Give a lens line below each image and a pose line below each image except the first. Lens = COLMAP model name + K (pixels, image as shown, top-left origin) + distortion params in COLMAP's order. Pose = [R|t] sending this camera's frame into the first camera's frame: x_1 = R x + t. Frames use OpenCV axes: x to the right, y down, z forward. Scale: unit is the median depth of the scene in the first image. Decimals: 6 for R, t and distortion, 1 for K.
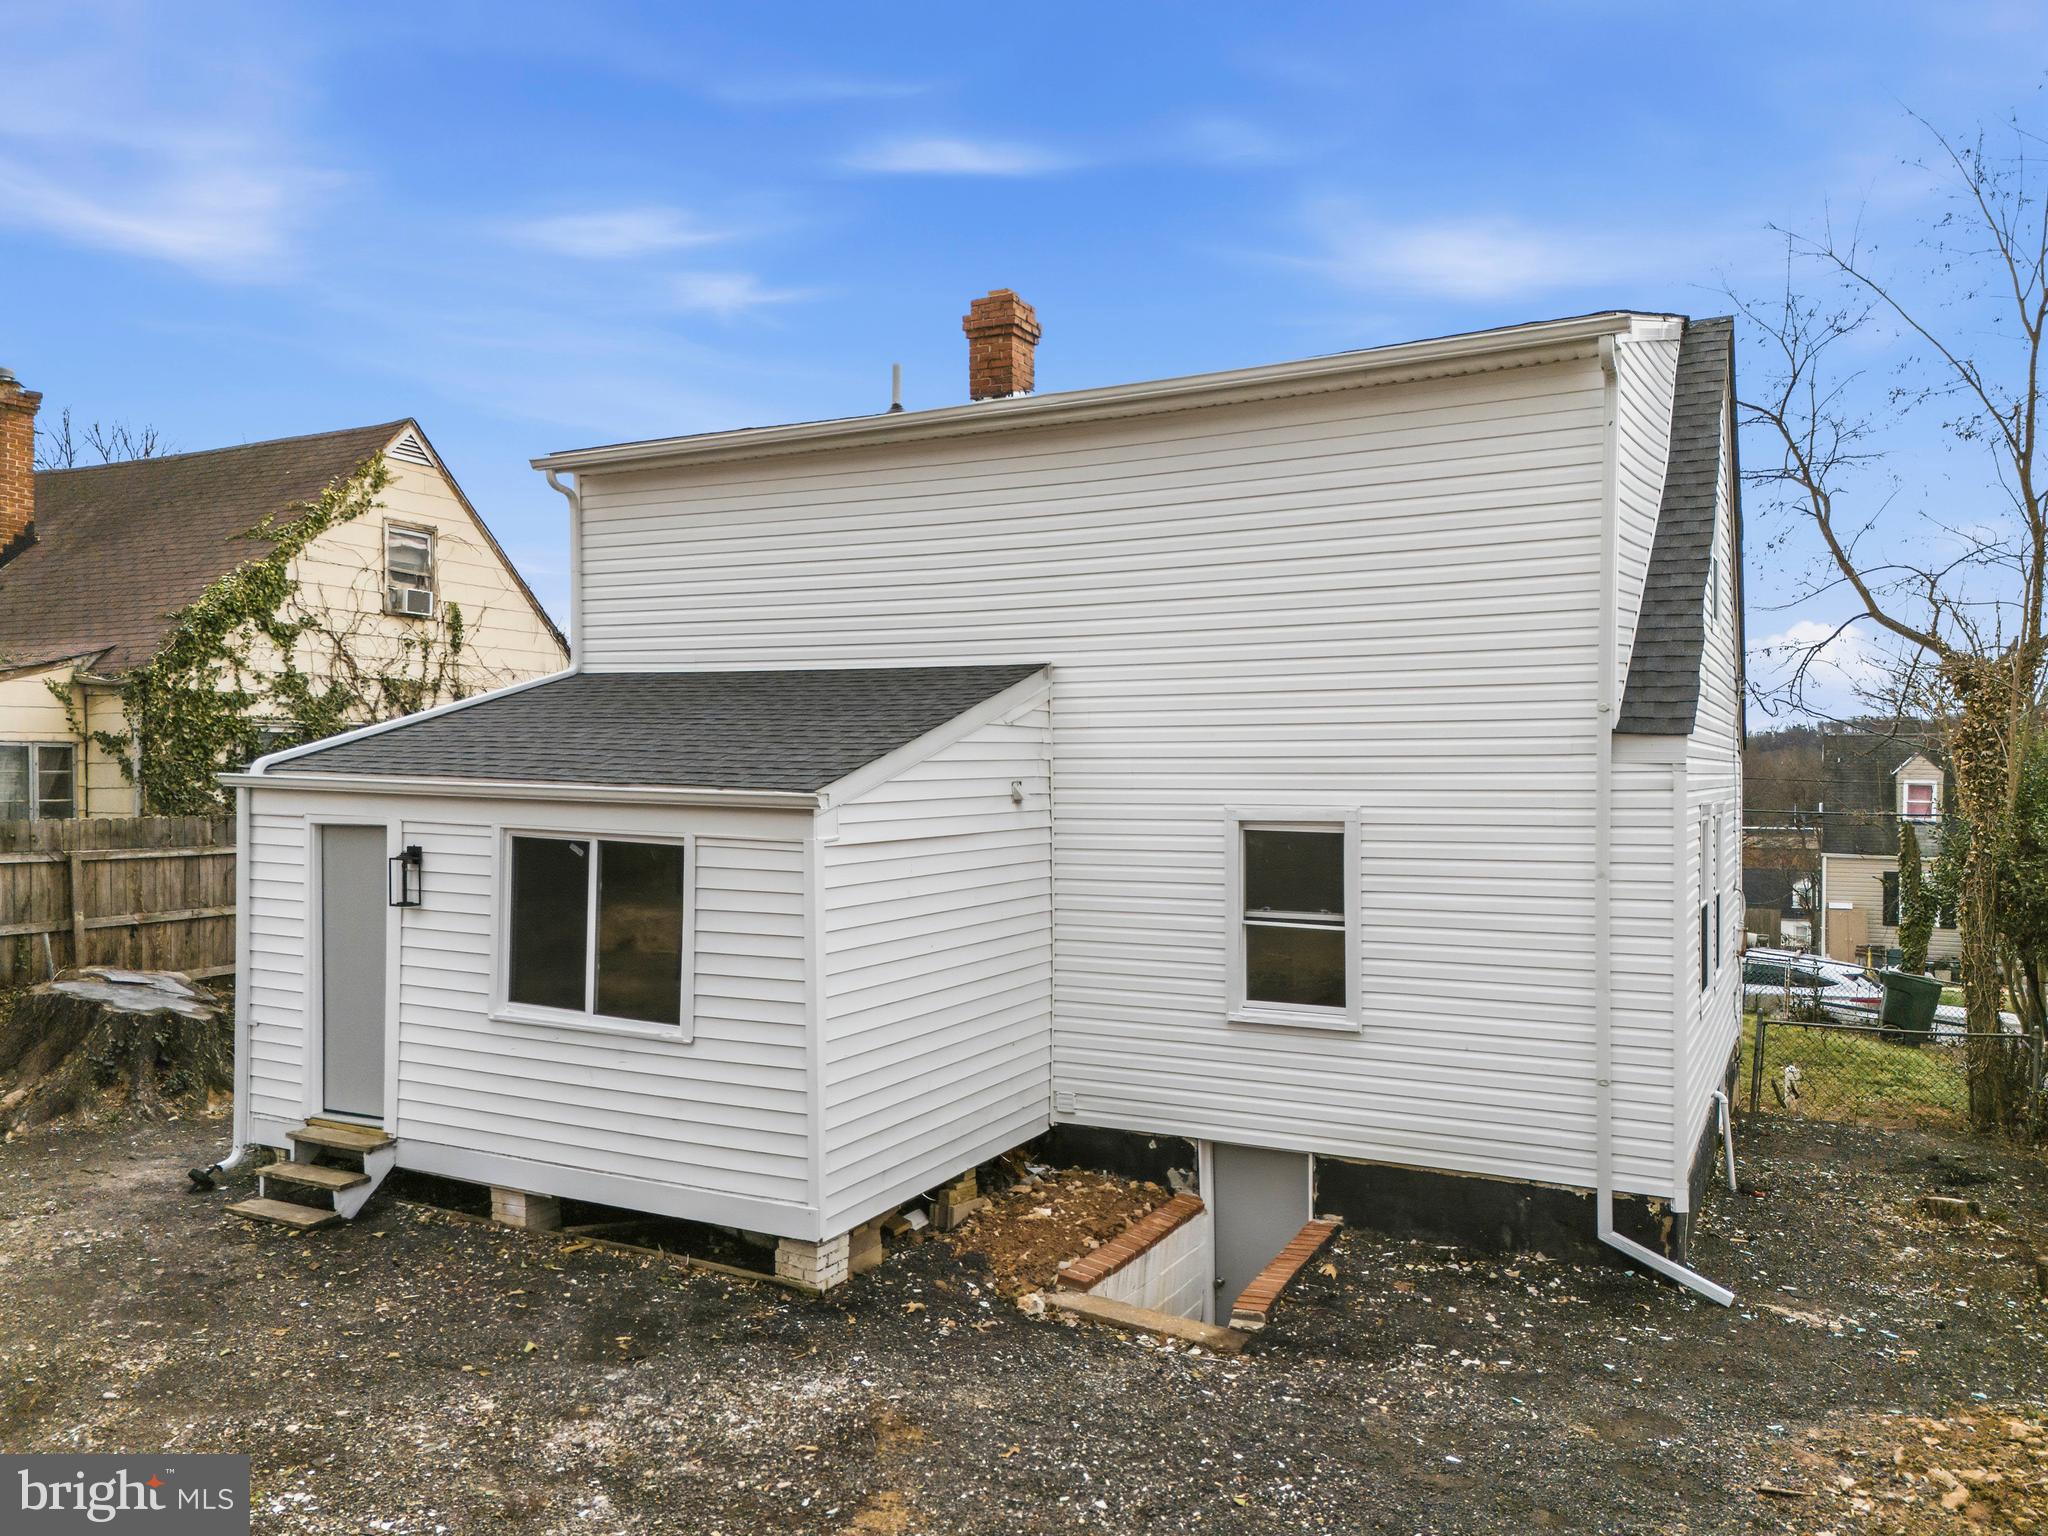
lens RADIAL K [[1564.6, 0, 983.0], [0, 1564.6, 766.7], [0, 0, 1]] dist [0.074778, -0.064648]
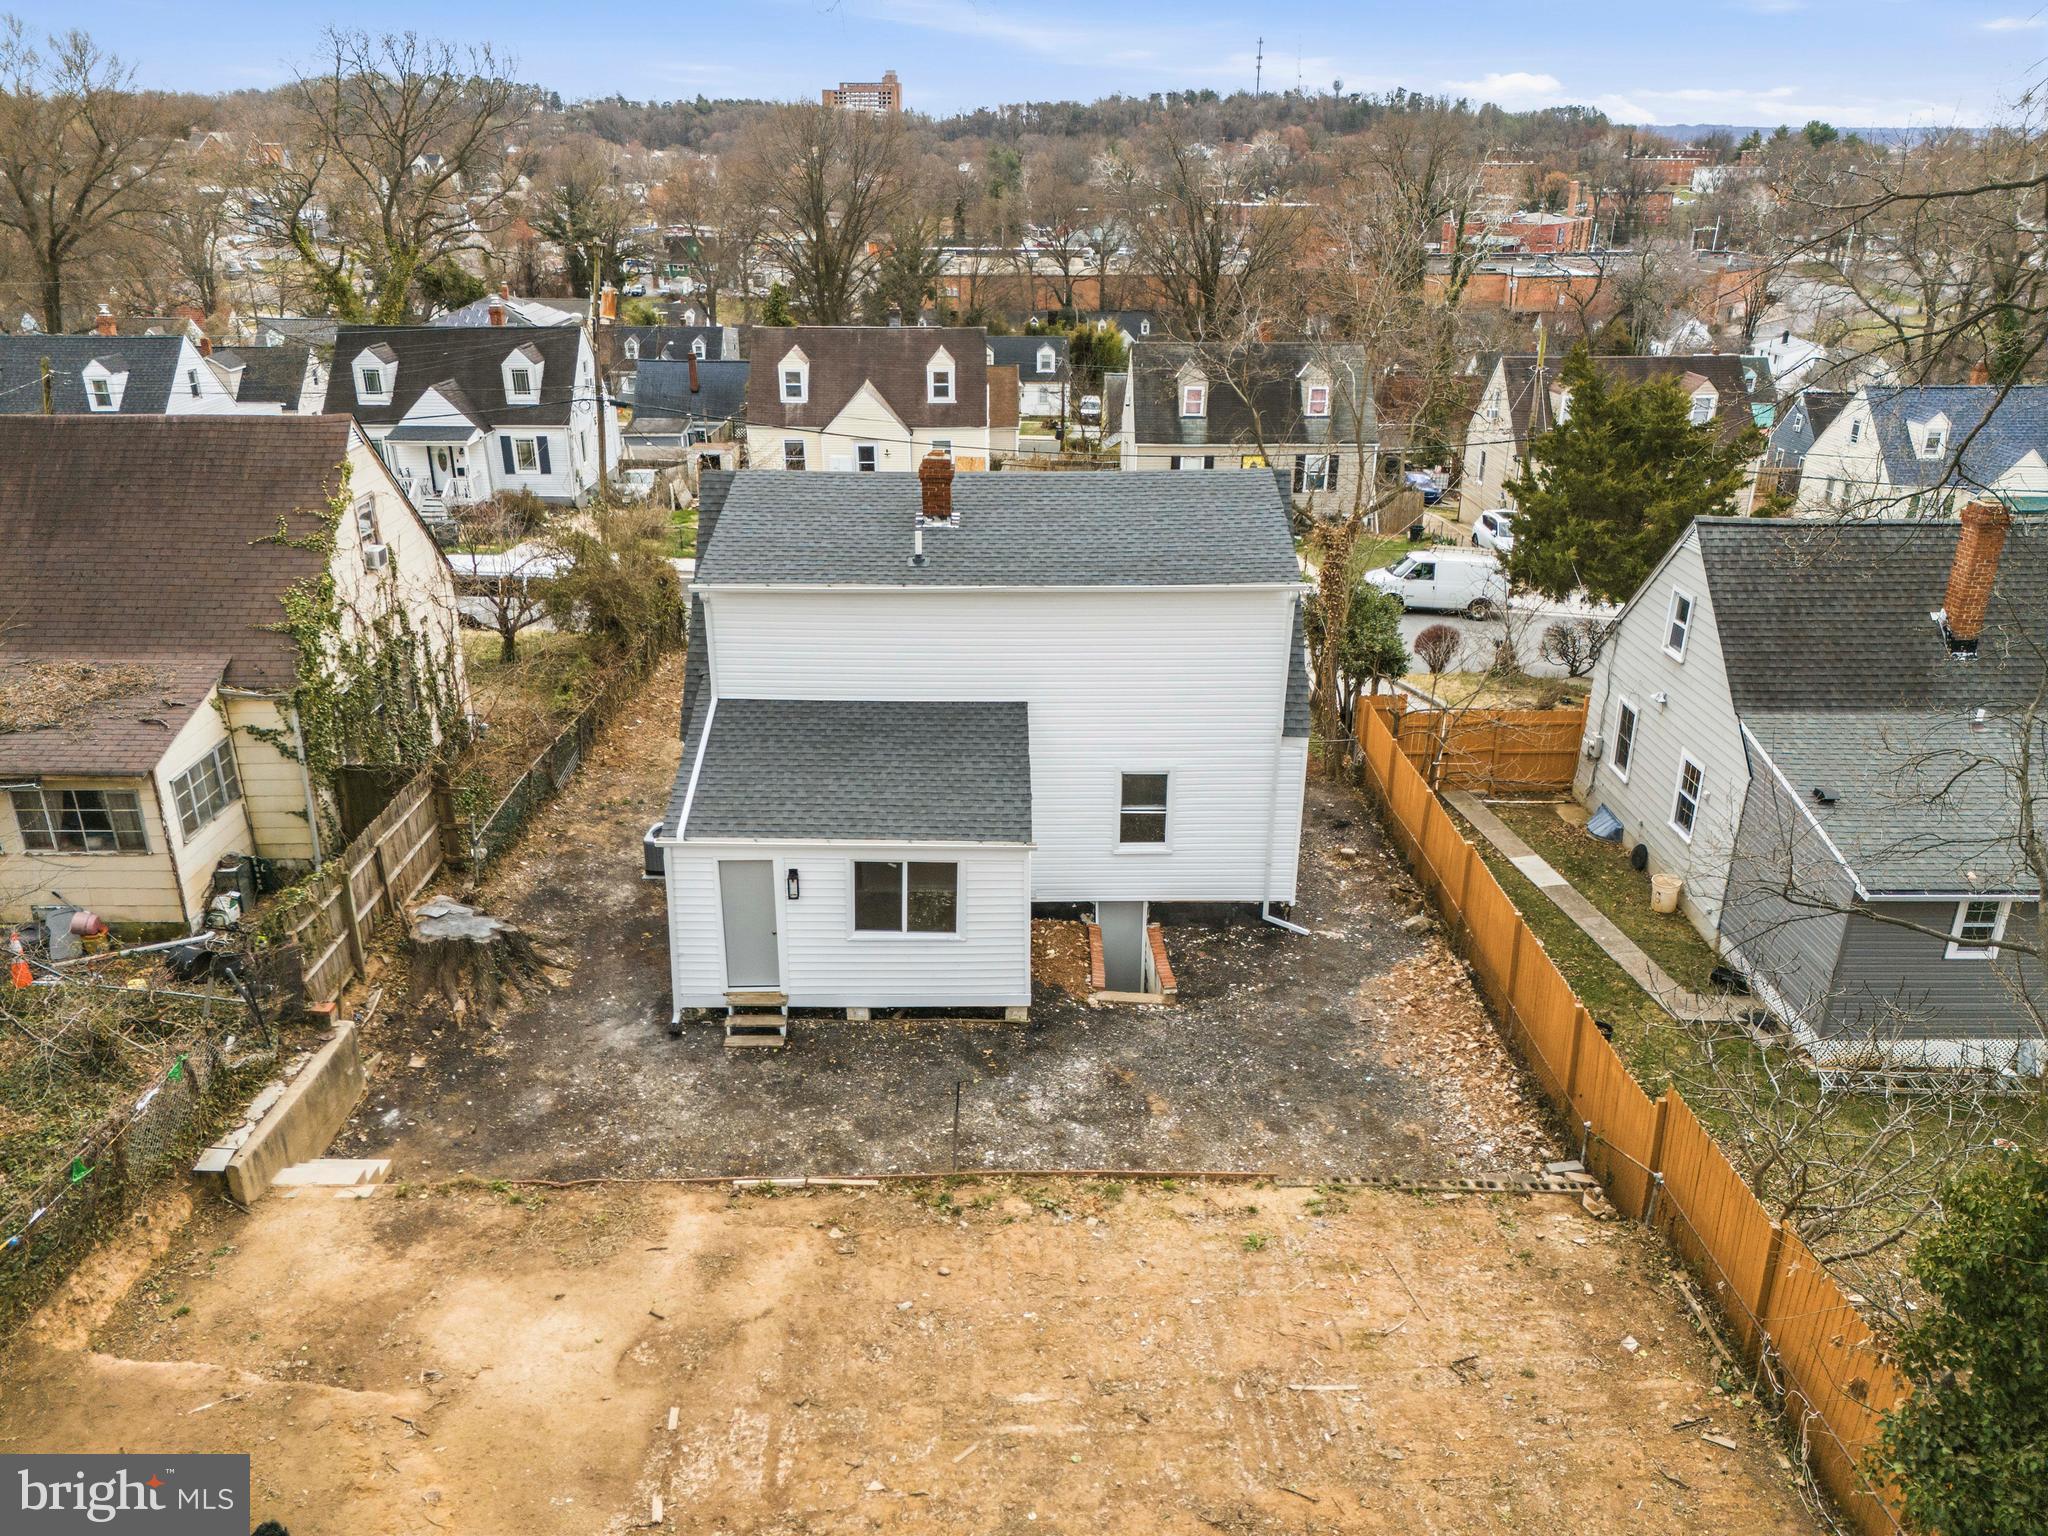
lens RADIAL K [[1611.9, 0, 1046.6], [0, 1611.9, 769.9], [0, 0, 1]] dist [0.085340, 0.000097]
pose [[0.866340, -0.184354, 0.464186, -1.087628], [-0.005376, 0.925890, 0.377756, -0.913497], [-0.499425, -0.329760, 0.801144, -0.843861]]
